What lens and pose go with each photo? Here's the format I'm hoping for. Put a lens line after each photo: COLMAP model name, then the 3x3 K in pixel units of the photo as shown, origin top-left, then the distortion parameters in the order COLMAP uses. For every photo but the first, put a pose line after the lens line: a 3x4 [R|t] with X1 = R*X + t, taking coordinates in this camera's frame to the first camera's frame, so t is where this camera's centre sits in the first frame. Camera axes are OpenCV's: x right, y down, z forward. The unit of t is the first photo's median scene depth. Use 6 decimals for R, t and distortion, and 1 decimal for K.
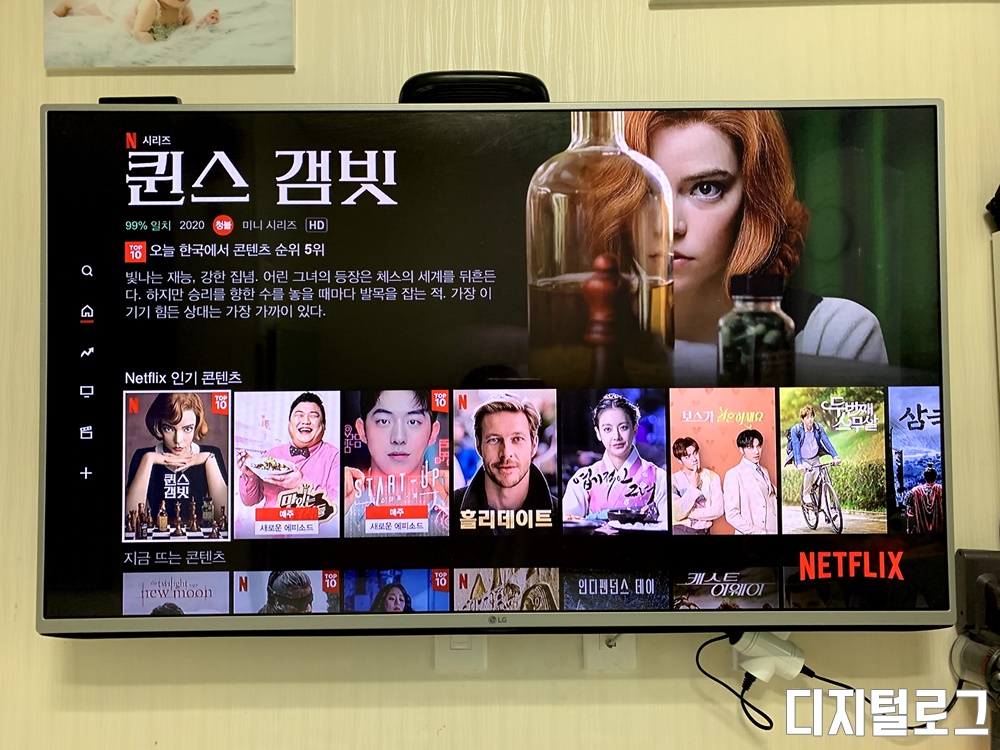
lens RADIAL K [[759.7, 0, 499.3], [0, 759.7, 372.1], [0, 0, 1]] dist [0.029529, -0.011497]
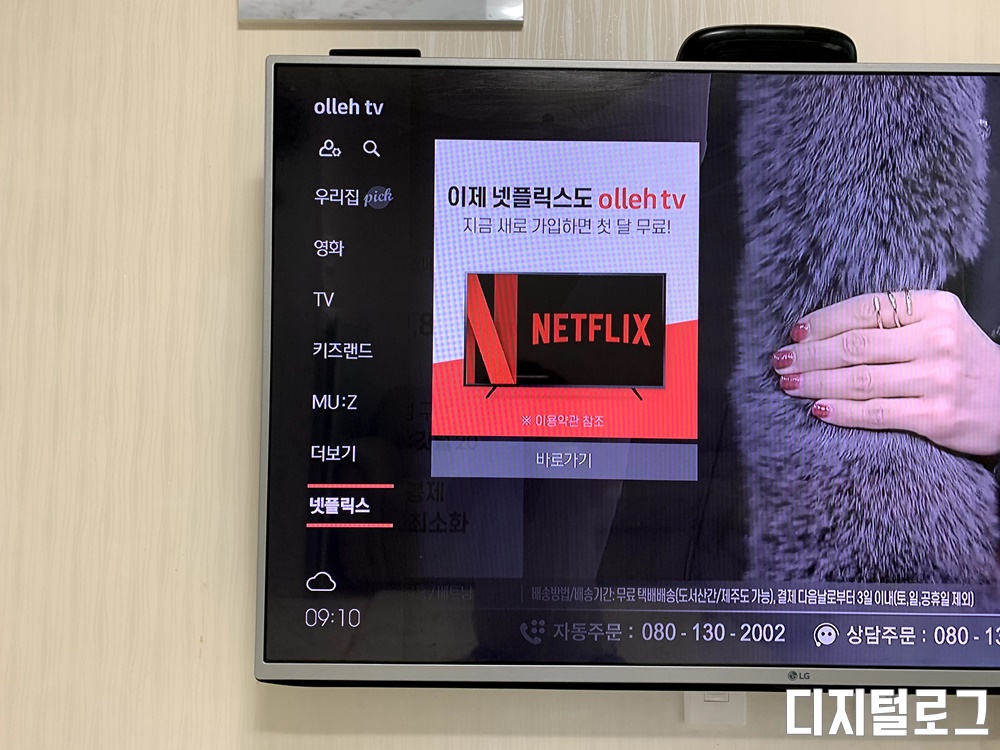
lens RADIAL K [[759.7, 0, 504.1], [0, 759.7, 369.8], [0, 0, 1]] dist [0.029529, -0.011497]
pose [[0.999808, 0.019064, 0.004628, -0.300099], [-0.019059, 0.999818, -0.001065, -0.004491], [-0.004647, 0.000977, 0.999989, 0.139323]]
